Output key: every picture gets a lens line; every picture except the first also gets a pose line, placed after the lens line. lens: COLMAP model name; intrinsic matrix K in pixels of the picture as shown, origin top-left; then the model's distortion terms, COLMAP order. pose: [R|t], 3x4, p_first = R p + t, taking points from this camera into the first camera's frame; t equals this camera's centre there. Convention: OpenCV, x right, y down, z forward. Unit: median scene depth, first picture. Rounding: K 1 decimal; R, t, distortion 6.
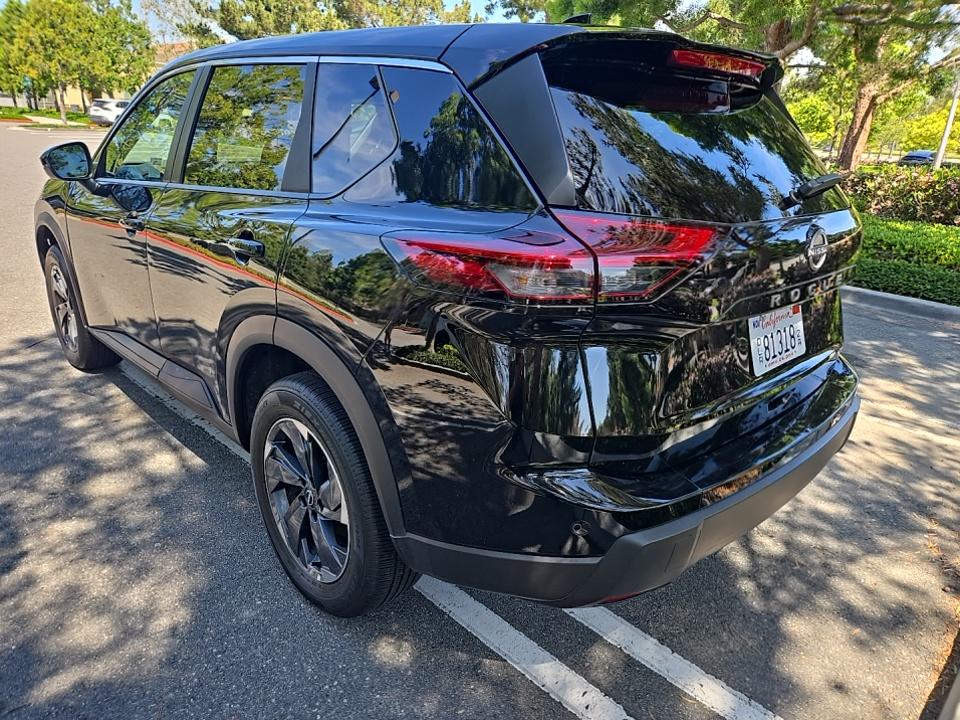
lens RADIAL K [[660.5, 0, 480.0], [0, 660.5, 360.0], [0, 0, 1]] dist [0.059812, -0.050264]
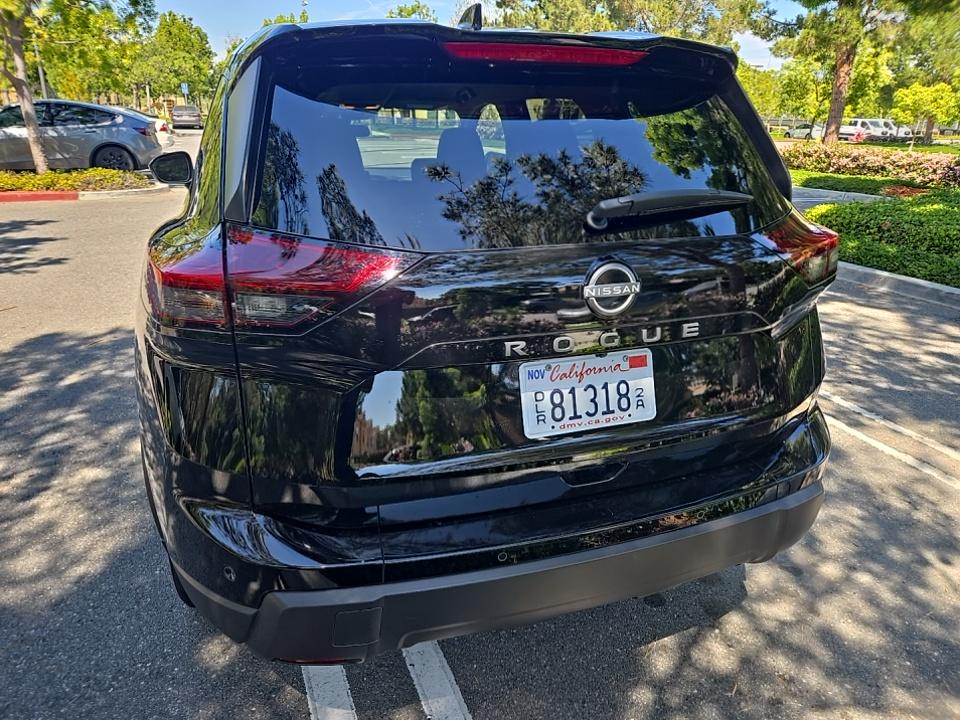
lens RADIAL K [[660.5, 0, 480.0], [0, 660.5, 360.0], [0, 0, 1]] dist [0.059812, -0.050264]
pose [[0.911958, 0.111495, -0.394844, 0.523474], [-0.111475, 0.993499, 0.023070, -0.064424], [0.394850, 0.022977, 0.918458, 0.185872]]
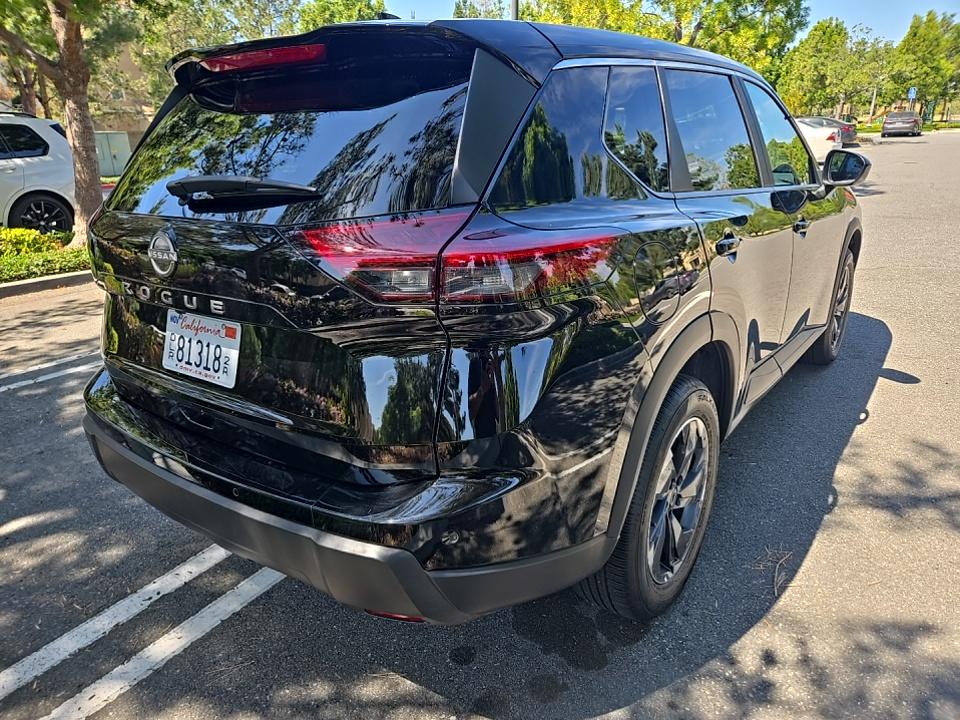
lens RADIAL K [[660.5, 0, 480.0], [0, 660.5, 360.0], [0, 0, 1]] dist [0.059812, -0.050264]
pose [[0.156259, 0.269195, -0.950325, 1.145216], [-0.290199, 0.932191, 0.216342, -0.272752], [0.944123, 0.241977, 0.223784, 0.960624]]
